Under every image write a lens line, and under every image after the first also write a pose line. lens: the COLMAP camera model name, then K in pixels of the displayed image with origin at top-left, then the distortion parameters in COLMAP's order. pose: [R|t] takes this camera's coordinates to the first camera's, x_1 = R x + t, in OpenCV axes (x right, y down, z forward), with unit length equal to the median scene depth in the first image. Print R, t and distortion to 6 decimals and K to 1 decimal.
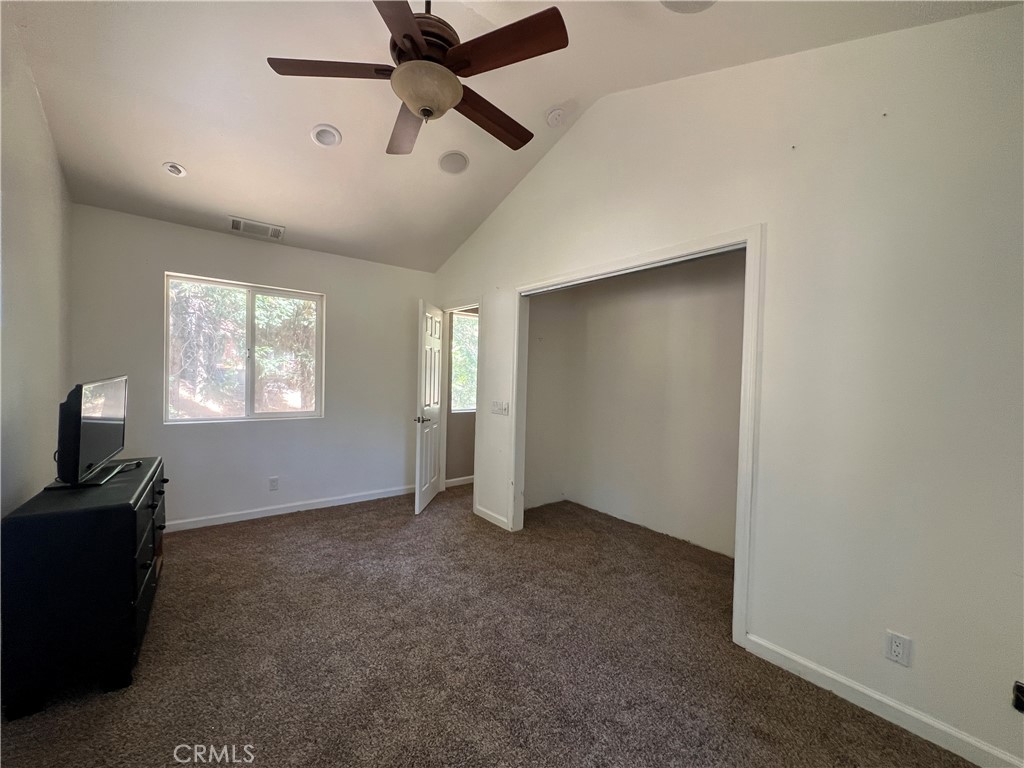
lens RADIAL K [[407.9, 0, 509.1], [0, 407.9, 384.5], [0, 0, 1]] dist [0.000064, -0.000026]
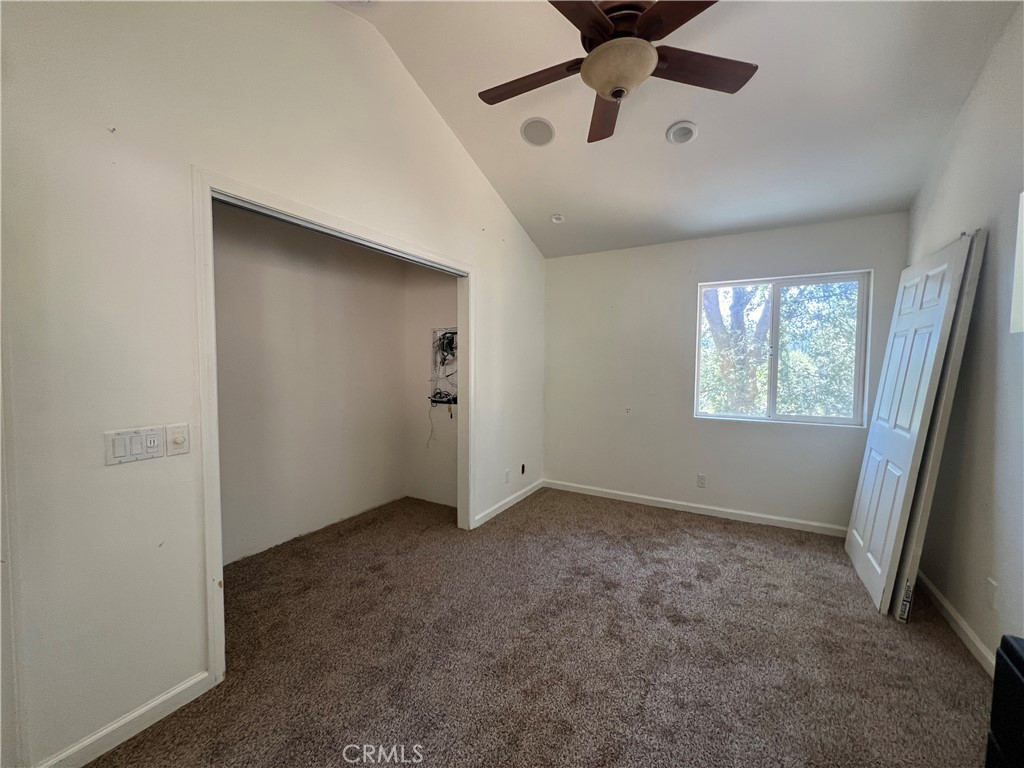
lens RADIAL K [[407.9, 0, 509.1], [0, 407.9, 384.5], [0, 0, 1]] dist [0.000064, -0.000026]
pose [[-0.369202, -0.080421, 0.925863, -0.995649], [0.002707, 0.996152, 0.087606, -0.069827], [-0.929345, 0.034851, -0.367564, 1.539681]]
